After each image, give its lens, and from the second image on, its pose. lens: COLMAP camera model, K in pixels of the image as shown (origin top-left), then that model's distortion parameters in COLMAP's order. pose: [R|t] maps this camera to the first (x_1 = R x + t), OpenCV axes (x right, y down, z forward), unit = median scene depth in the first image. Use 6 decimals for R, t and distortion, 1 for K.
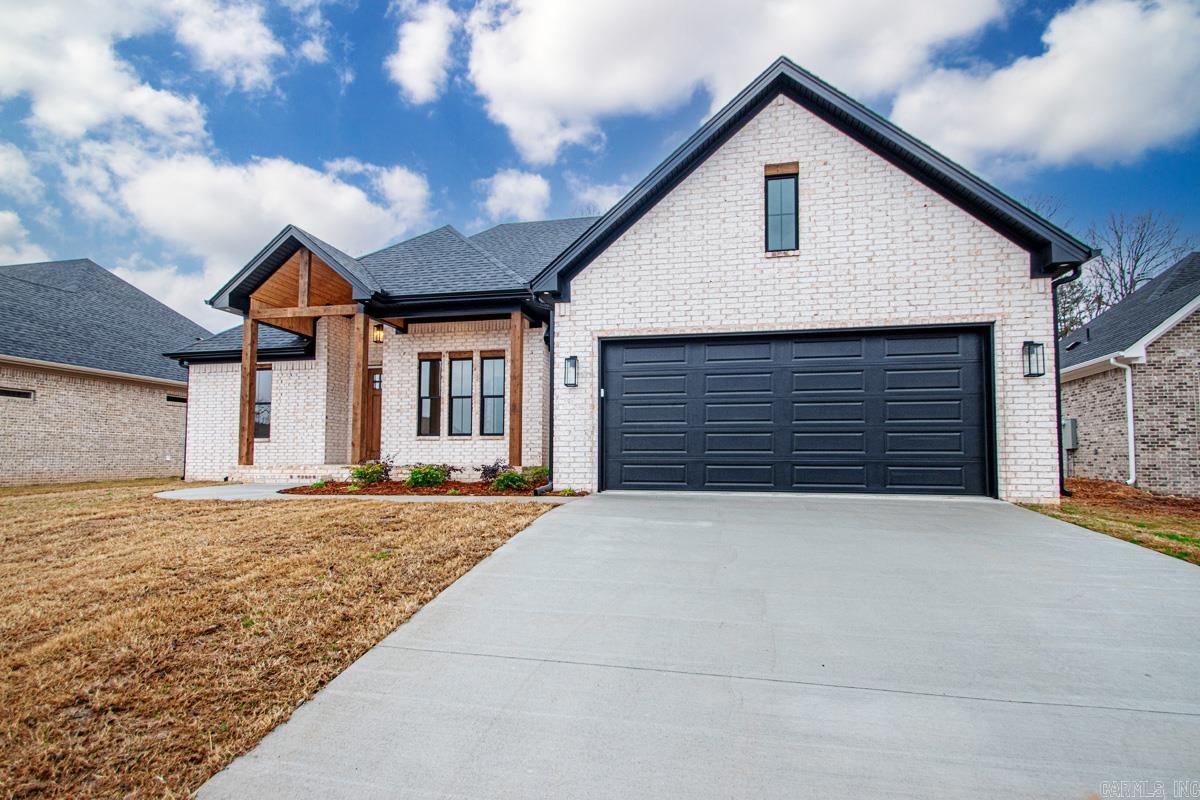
lens RADIAL K [[633.7, 0, 600.4], [0, 633.7, 436.5], [0, 0, 1]] dist [0.023896, 0.000012]
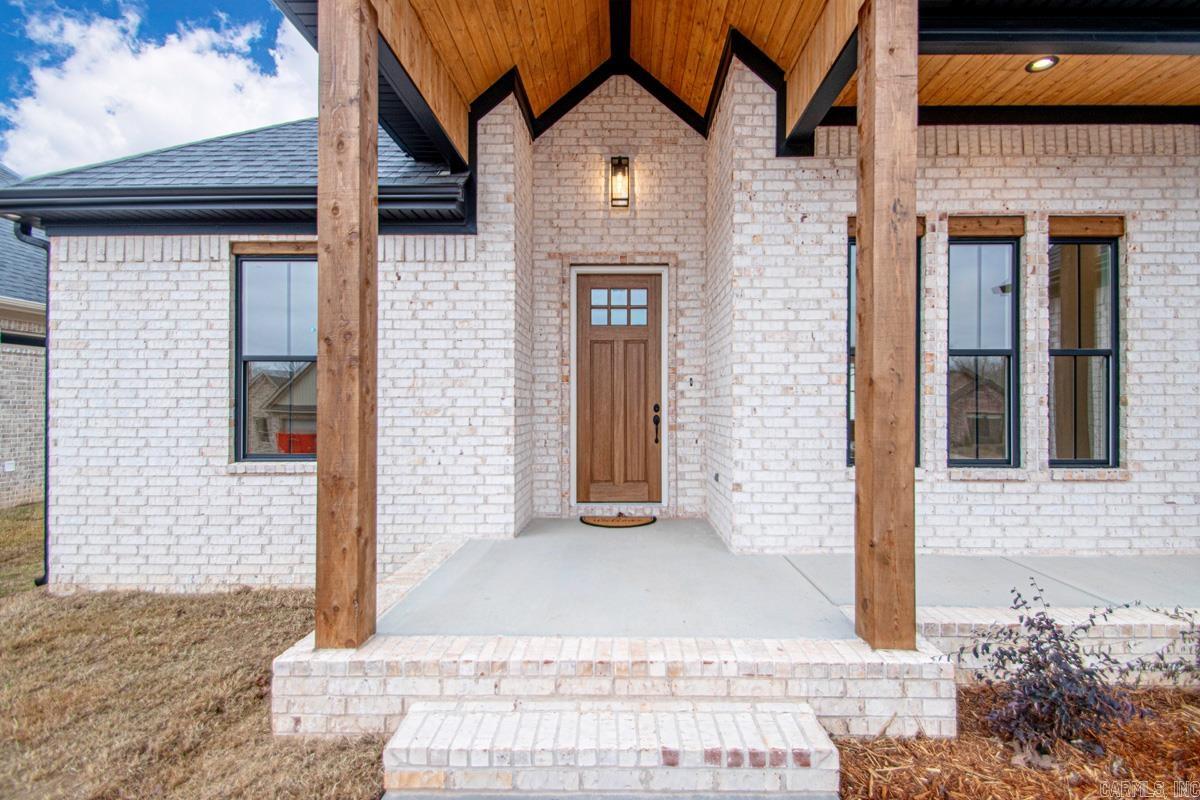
lens RADIAL K [[567.5, 0, 609.7], [0, 567.5, 400.9], [0, 0, 1]] dist [0.039062, -0.023767]
pose [[0.980567, -0.000854, 0.196182, -0.668198], [-0.006842, 0.999233, 0.038551, -0.065937], [-0.196064, -0.039144, 0.979809, 1.038560]]
